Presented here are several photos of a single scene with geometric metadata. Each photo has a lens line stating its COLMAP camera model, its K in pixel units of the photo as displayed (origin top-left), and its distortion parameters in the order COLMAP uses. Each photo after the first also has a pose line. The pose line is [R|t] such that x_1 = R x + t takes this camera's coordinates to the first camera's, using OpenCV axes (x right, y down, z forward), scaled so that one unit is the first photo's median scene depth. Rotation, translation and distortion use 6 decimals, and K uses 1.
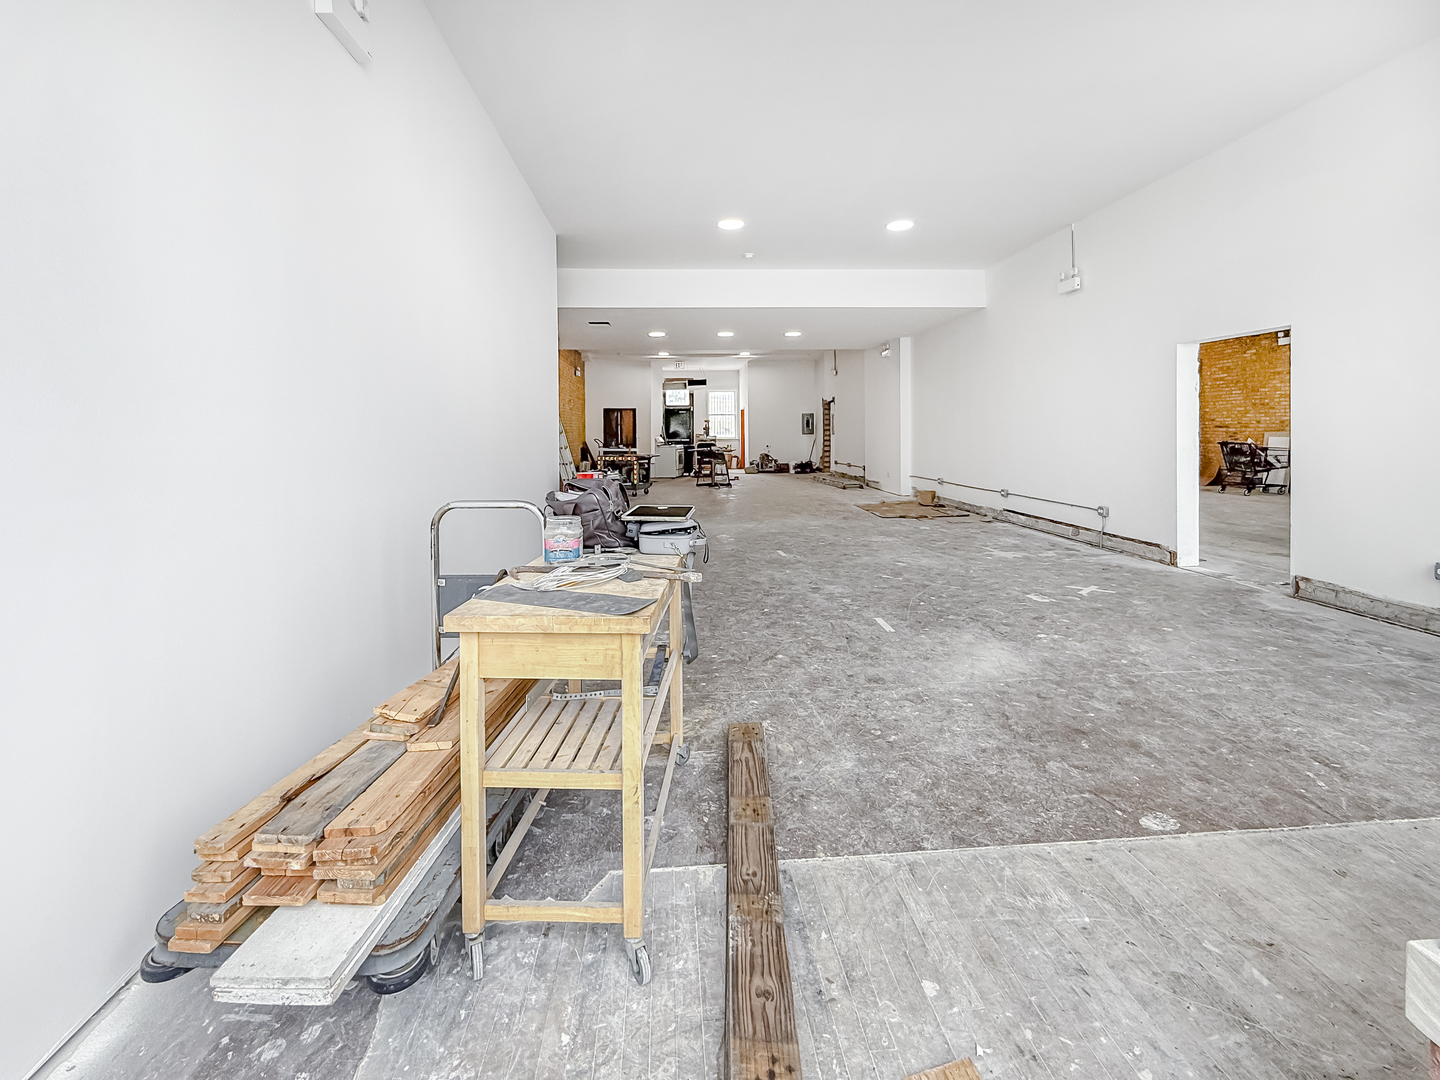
lens RADIAL K [[583.4, 0, 718.0], [0, 583.4, 535.6], [0, 0, 1]] dist [-0.002337, -0.000340]
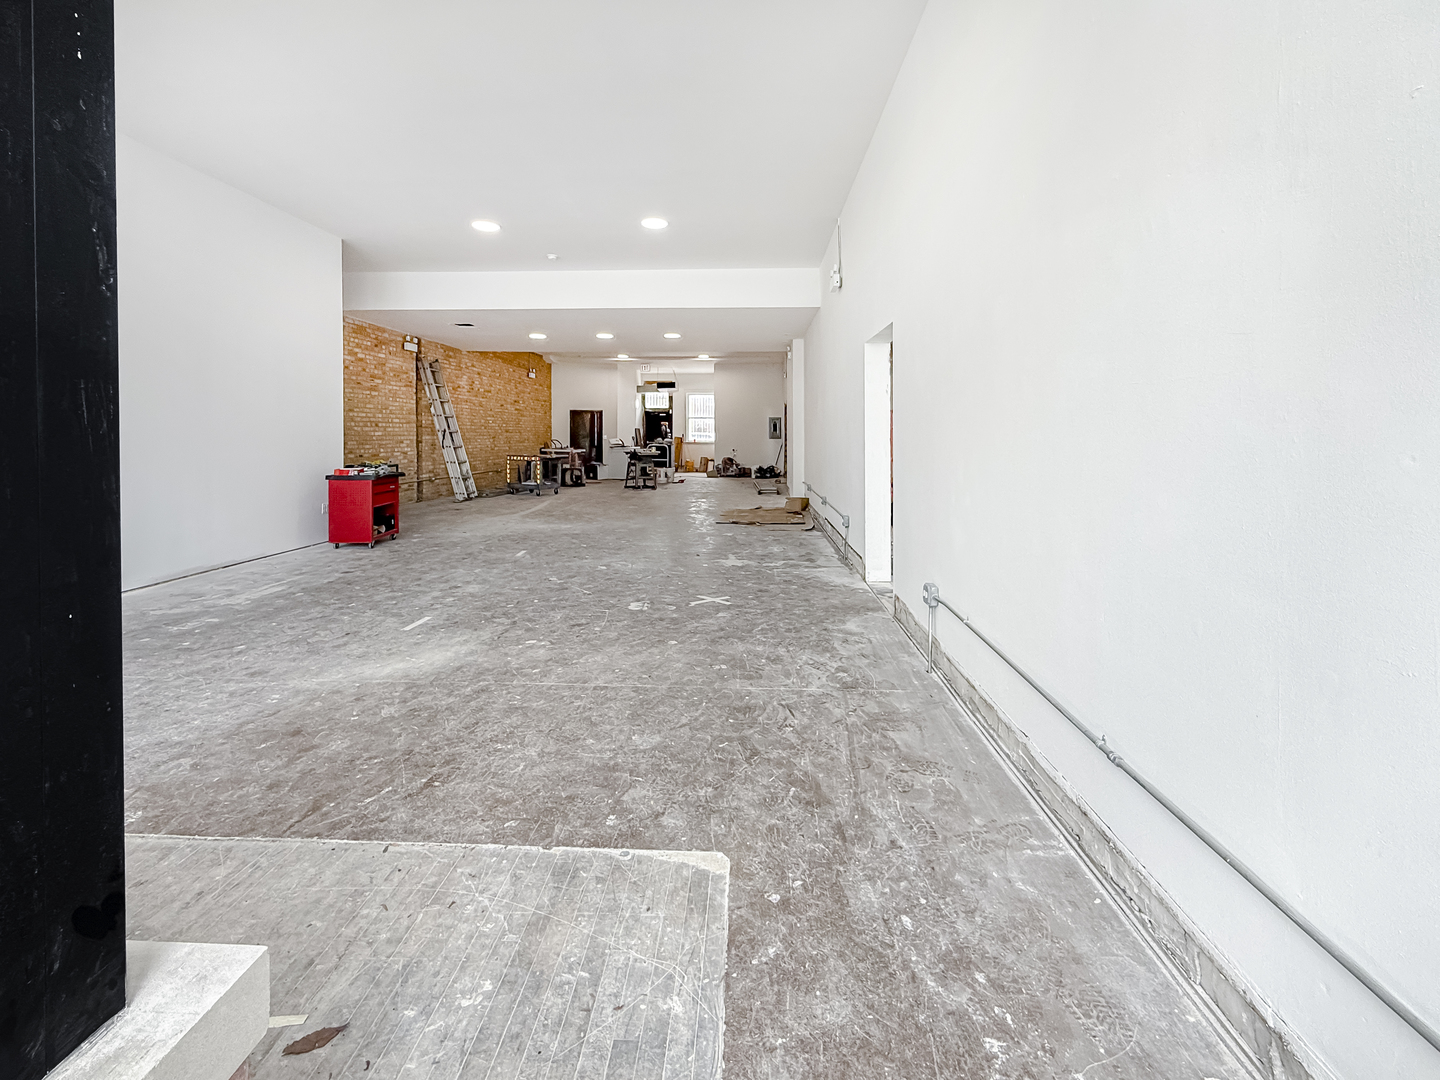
lens RADIAL K [[583.4, 0, 718.7], [0, 583.4, 544.9], [0, 0, 1]] dist [-0.002337, -0.000340]
pose [[0.993767, 0.033491, -0.106327, 0.179287], [-0.032573, 0.999416, 0.010356, -0.001914], [0.106611, -0.006828, 0.994277, 0.012316]]
